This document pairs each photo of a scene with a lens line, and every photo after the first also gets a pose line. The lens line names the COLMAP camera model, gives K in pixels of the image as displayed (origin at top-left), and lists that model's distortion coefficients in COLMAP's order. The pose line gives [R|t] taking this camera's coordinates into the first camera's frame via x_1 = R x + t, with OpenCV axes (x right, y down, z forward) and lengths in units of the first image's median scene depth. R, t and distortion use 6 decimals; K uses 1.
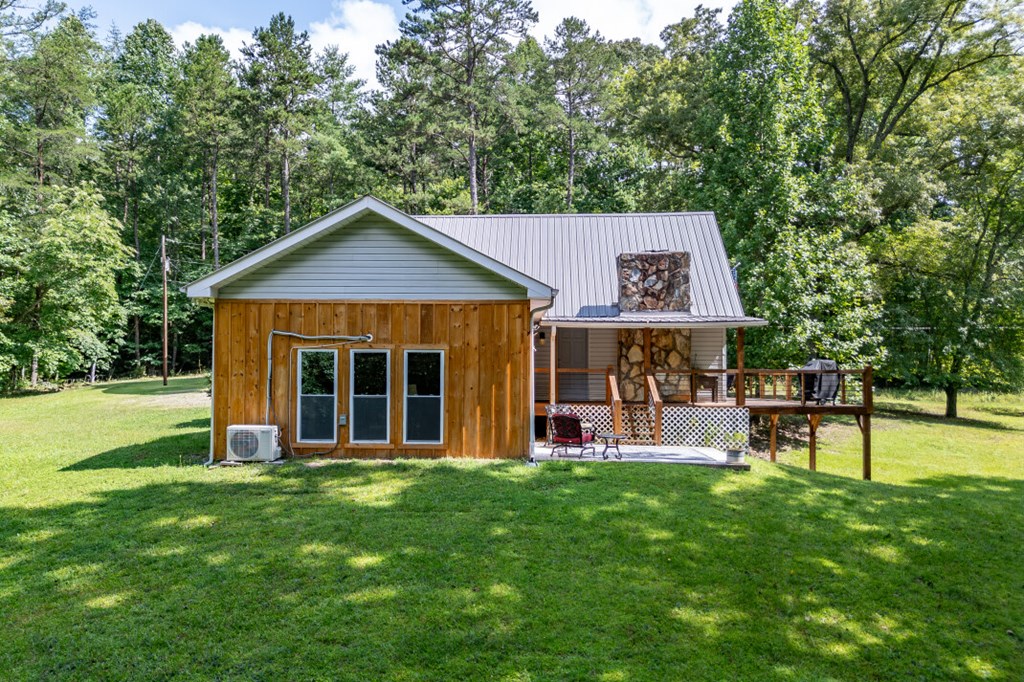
lens RADIAL K [[784.7, 0, 514.1], [0, 784.7, 379.9], [0, 0, 1]] dist [0.078784, -0.094866]
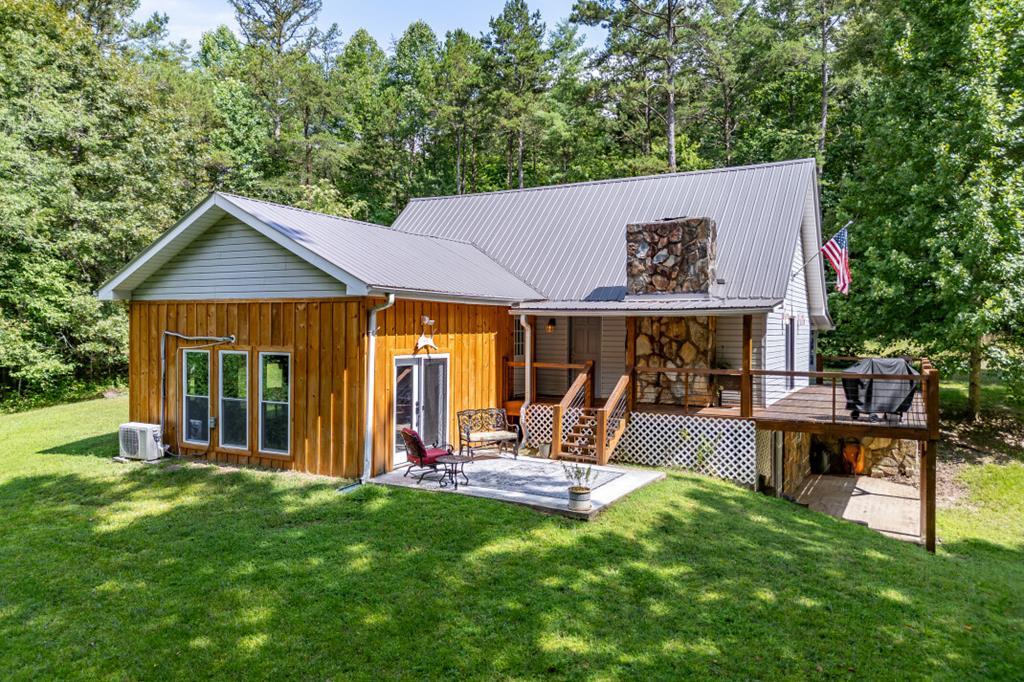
lens RADIAL K [[752.2, 0, 510.2], [0, 752.2, 353.8], [0, 0, 1]] dist [0.080994, -0.075055]
pose [[0.900773, 0.015598, -0.434009, 0.394871], [-0.005534, 0.999686, 0.024442, -0.045071], [0.434254, -0.019615, 0.900577, 0.235995]]
